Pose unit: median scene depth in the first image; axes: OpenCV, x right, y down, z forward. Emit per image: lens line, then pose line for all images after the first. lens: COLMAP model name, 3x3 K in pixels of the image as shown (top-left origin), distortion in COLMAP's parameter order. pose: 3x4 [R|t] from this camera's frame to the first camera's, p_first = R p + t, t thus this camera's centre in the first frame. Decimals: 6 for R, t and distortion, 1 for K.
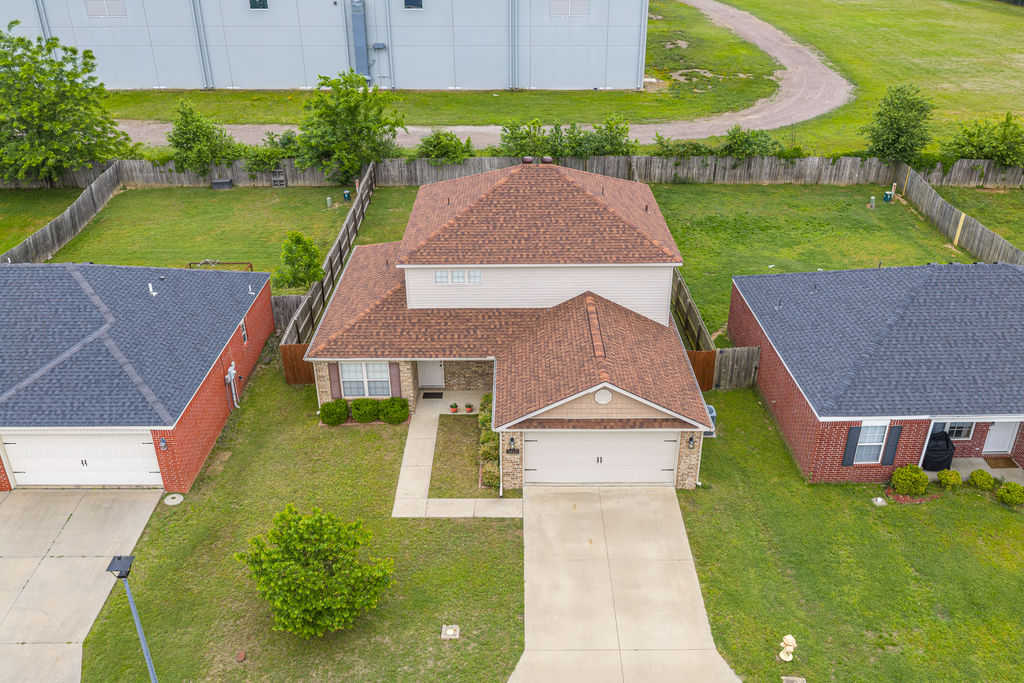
lens RADIAL K [[844.3, 0, 512.8], [0, 844.3, 338.0], [0, 0, 1]] dist [0.011722, -0.028382]
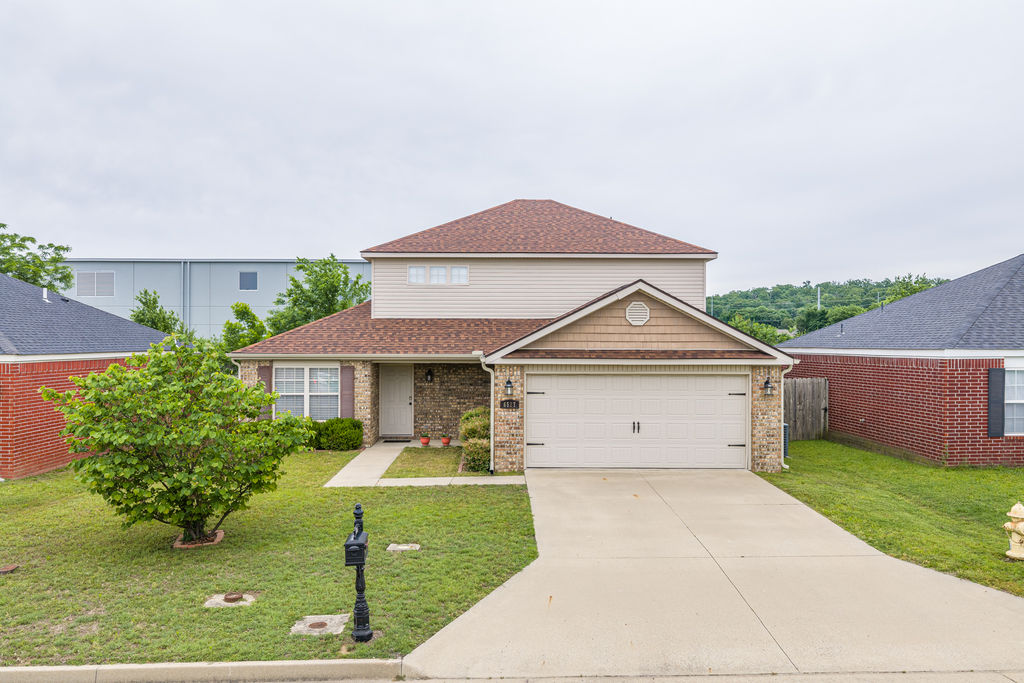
lens RADIAL K [[844.3, 0, 513.5], [0, 844.3, 339.5], [0, 0, 1]] dist [0.011722, -0.028382]
pose [[0.999726, 0.008113, 0.021964, -0.010686], [0.002962, 0.886698, -0.462340, 0.348019], [-0.023226, 0.462278, 0.886431, 0.318938]]
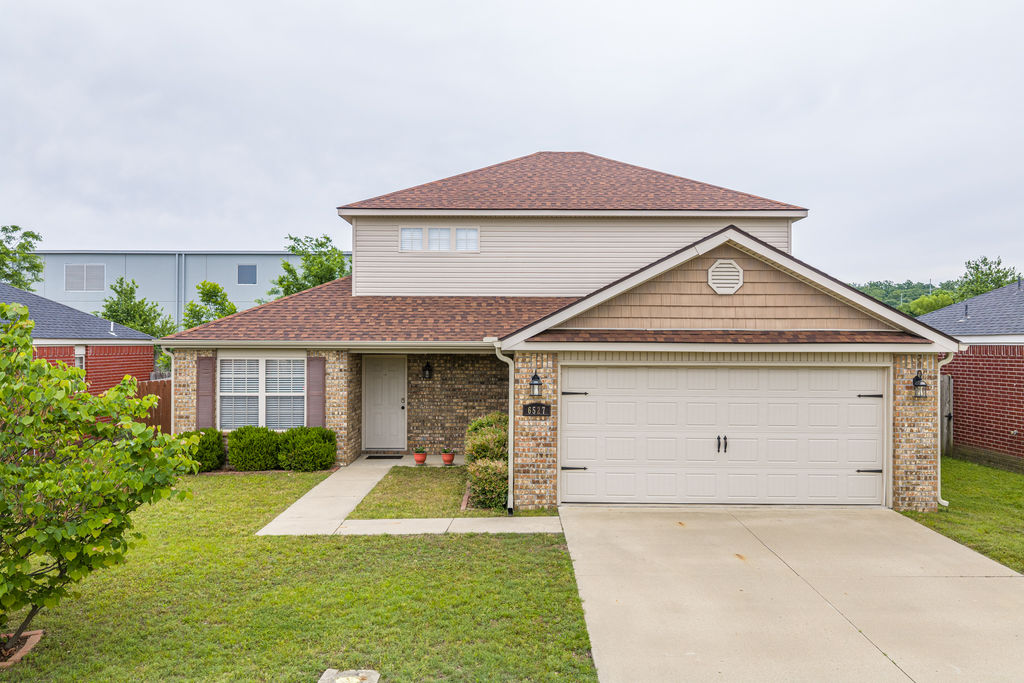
lens RADIAL K [[844.3, 0, 514.5], [0, 844.3, 343.4], [0, 0, 1]] dist [0.011722, -0.028382]
pose [[0.999945, 0.009445, 0.004658, -0.012754], [-0.006237, 0.887535, -0.460698, 0.272473], [-0.008485, 0.460644, 0.887545, 0.491777]]
